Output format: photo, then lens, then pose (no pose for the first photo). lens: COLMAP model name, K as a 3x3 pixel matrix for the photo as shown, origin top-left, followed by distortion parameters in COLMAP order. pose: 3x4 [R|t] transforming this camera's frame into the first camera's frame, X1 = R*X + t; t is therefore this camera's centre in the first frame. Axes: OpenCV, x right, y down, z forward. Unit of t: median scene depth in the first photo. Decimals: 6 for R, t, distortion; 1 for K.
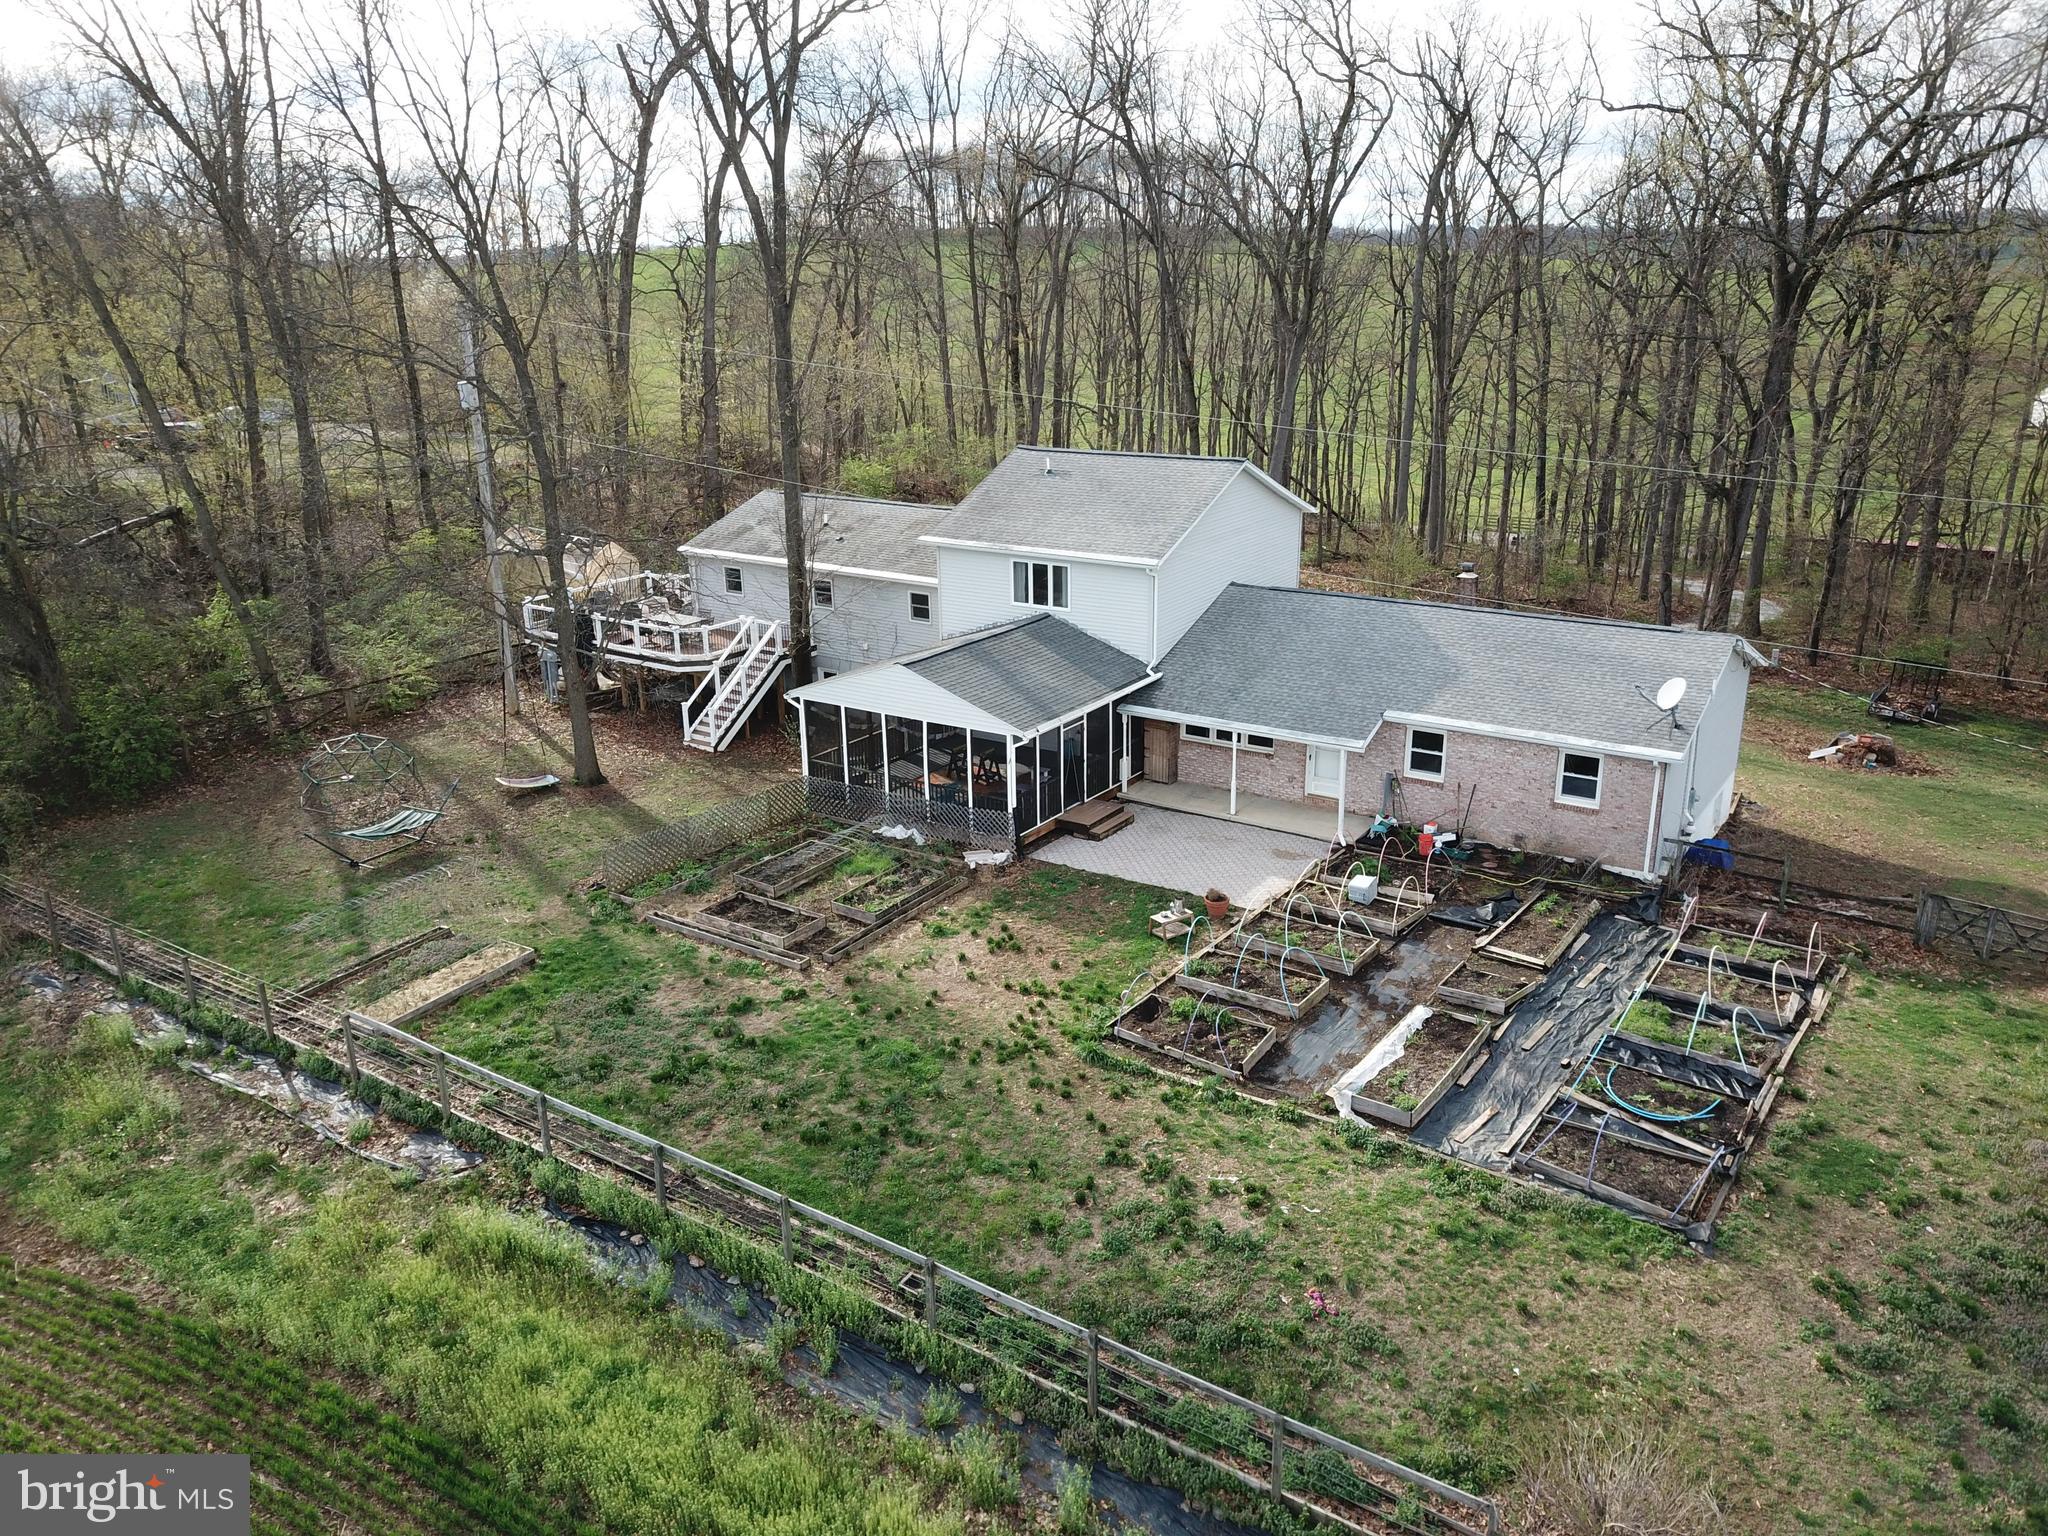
lens RADIAL K [[1549.8, 0, 1023.1], [0, 1549.8, 769.6], [0, 0, 1]] dist [-0.002670, -0.000121]
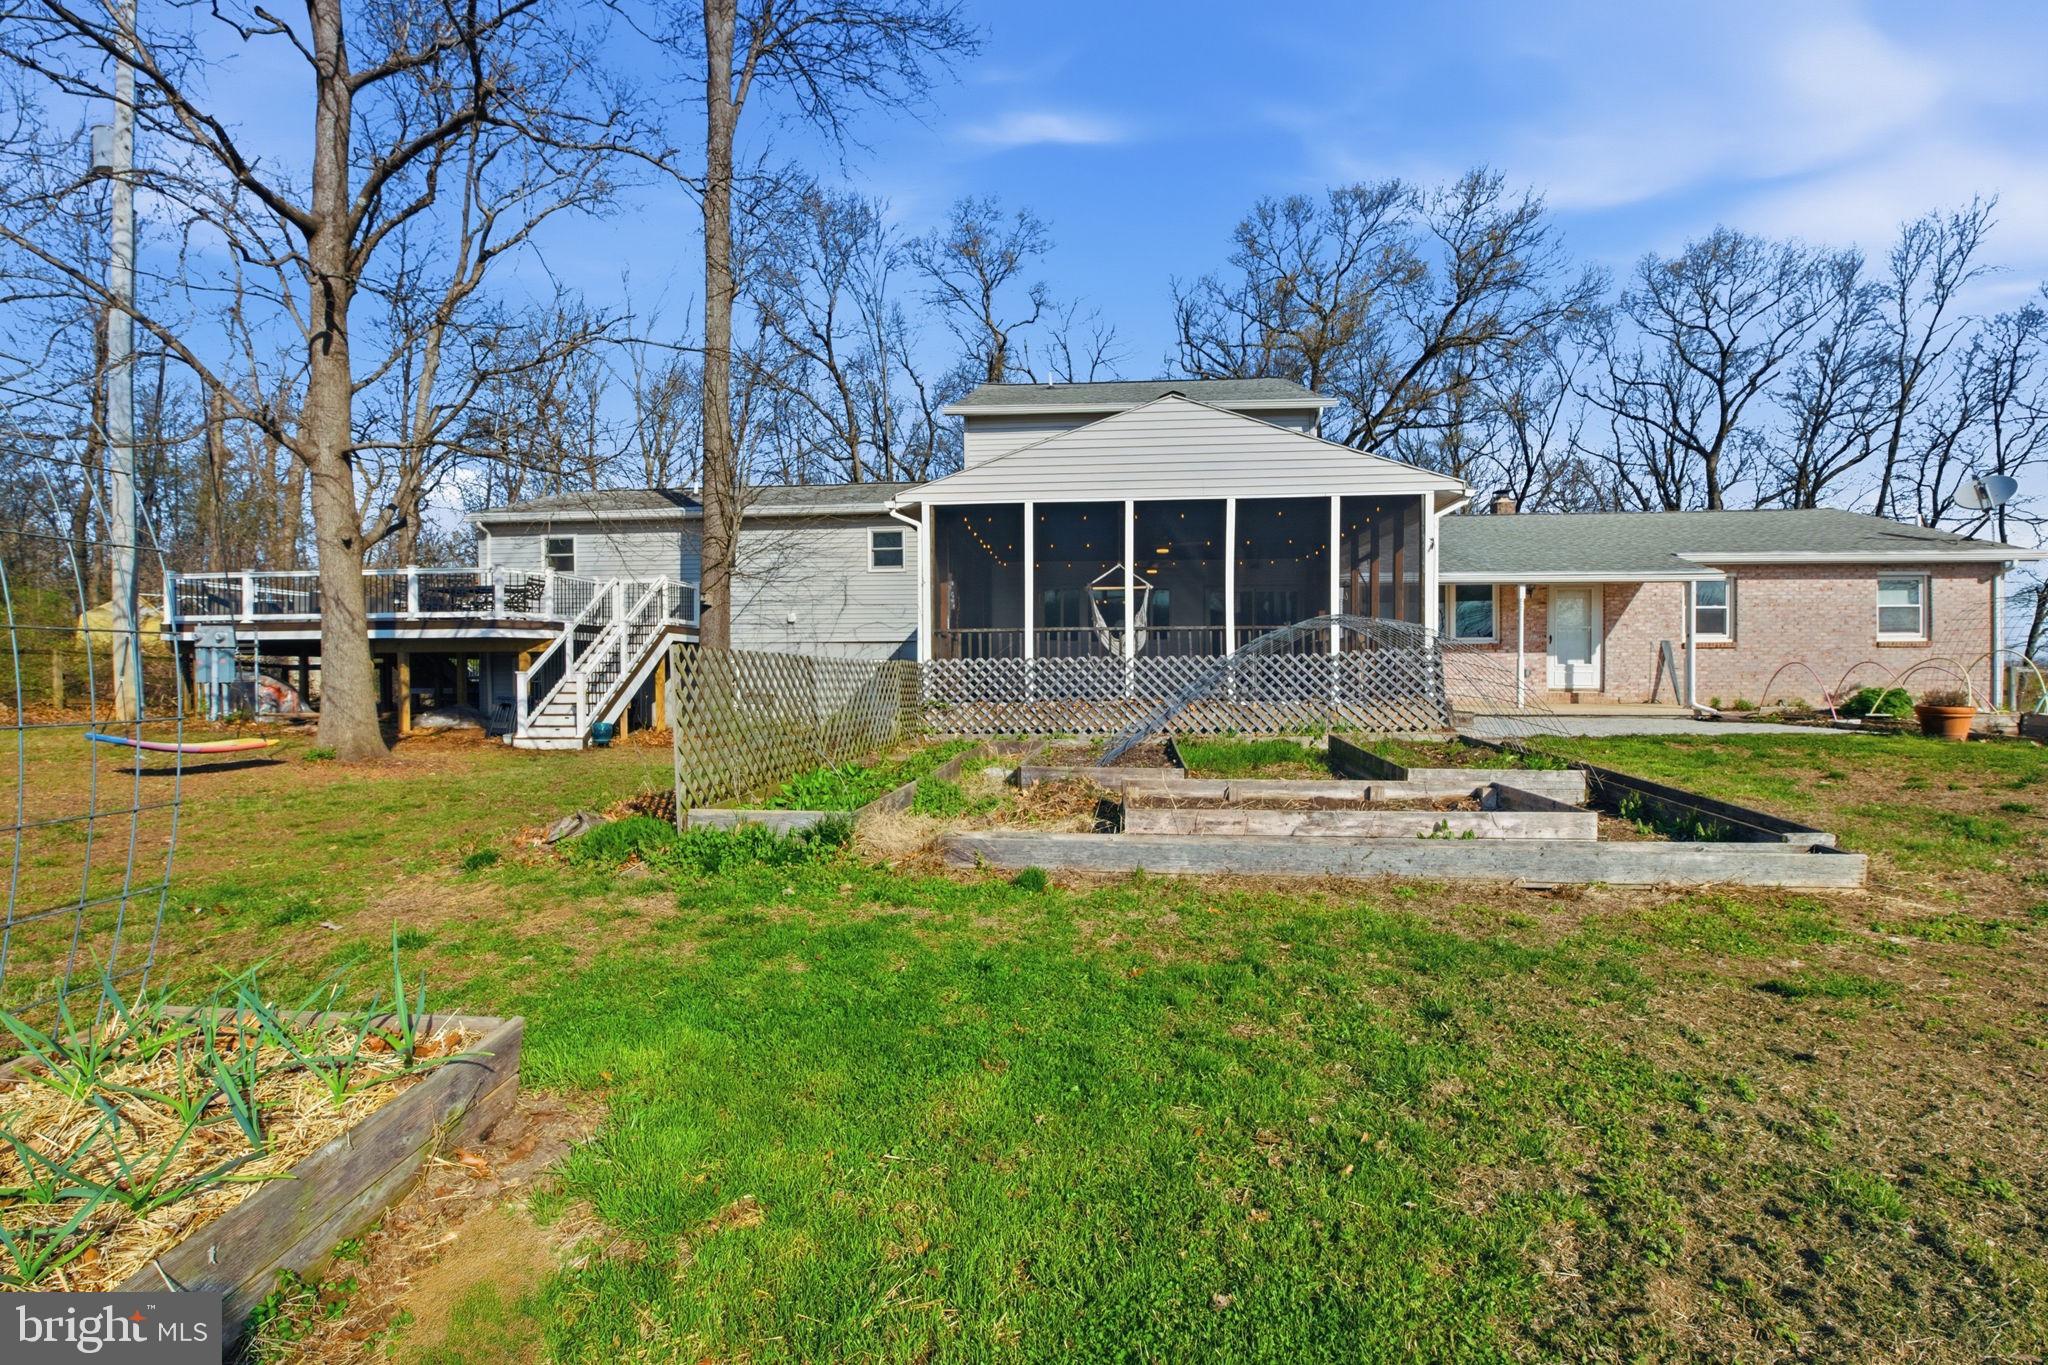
lens RADIAL K [[897.7, 0, 1025.8], [0, 897.7, 677.9], [0, 0, 1]] dist [-0.018755, -0.000686]
pose [[0.872713, 0.007009, 0.488183, -0.214601], [0.144246, 0.951560, -0.271527, 0.078823], [-0.466438, 0.307384, 0.829428, 0.619922]]
